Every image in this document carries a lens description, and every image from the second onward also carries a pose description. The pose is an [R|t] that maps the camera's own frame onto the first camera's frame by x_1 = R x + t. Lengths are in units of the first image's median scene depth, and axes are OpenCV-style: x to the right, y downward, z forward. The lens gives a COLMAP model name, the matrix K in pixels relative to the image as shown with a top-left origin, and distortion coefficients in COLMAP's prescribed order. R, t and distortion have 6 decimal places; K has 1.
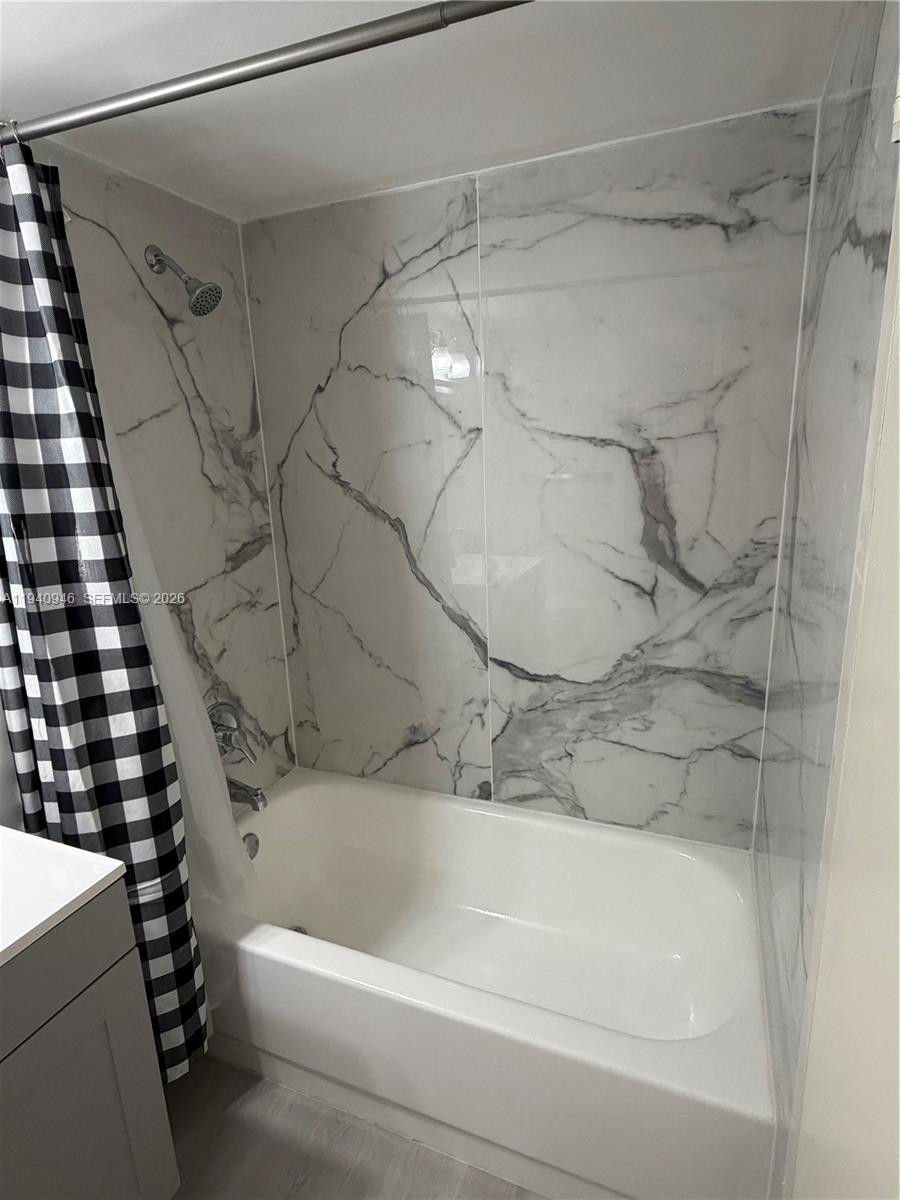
lens RADIAL K [[643.3, 0, 449.7], [0, 643.3, 599.2], [0, 0, 1]] dist [-0.001375, 0.001557]
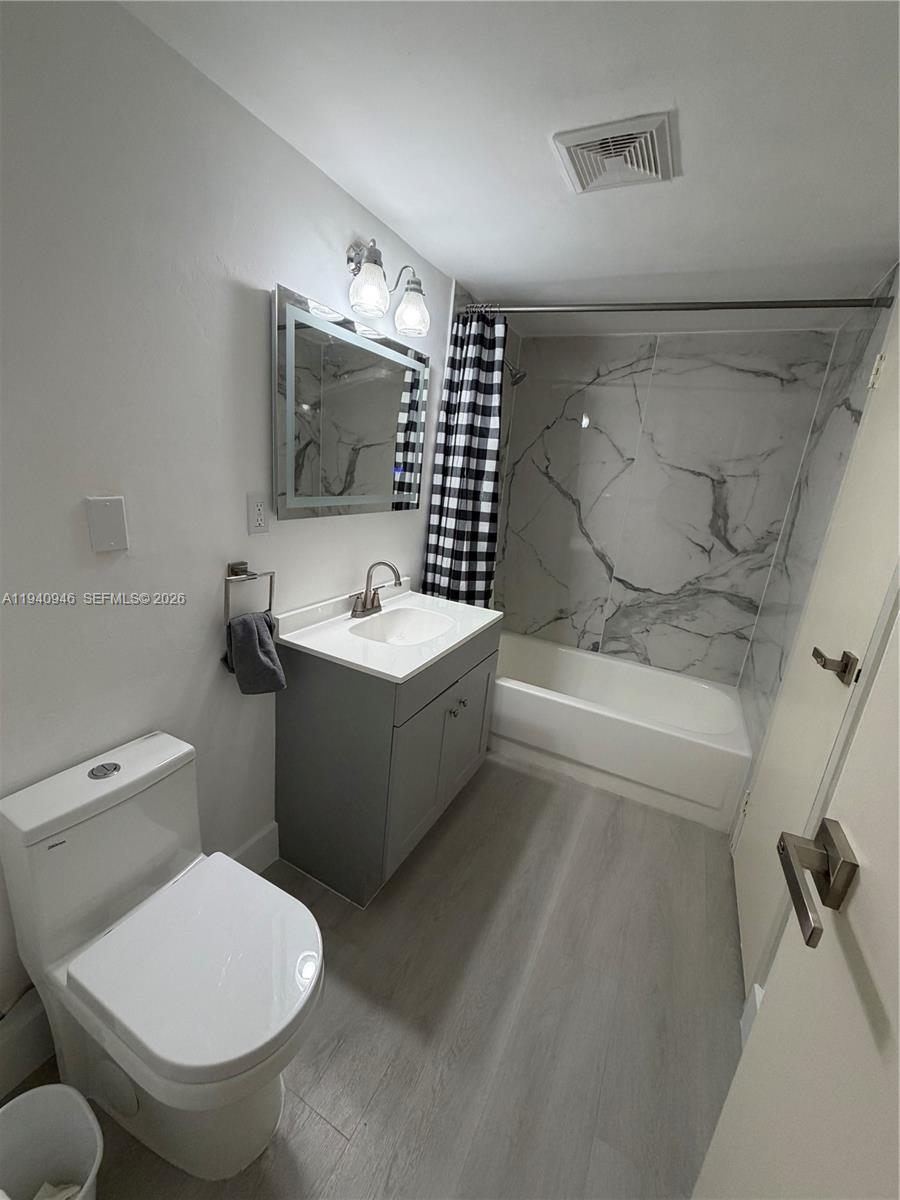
lens RADIAL K [[484.6, 0, 451.2], [0, 484.6, 597.2], [0, 0, 1]] dist [-0.000351, 0.000422]
pose [[0.988292, 0.148142, -0.036515, -0.407502], [-0.147074, 0.988658, 0.030401, 0.203000], [0.040605, -0.024675, 0.998871, -0.553336]]
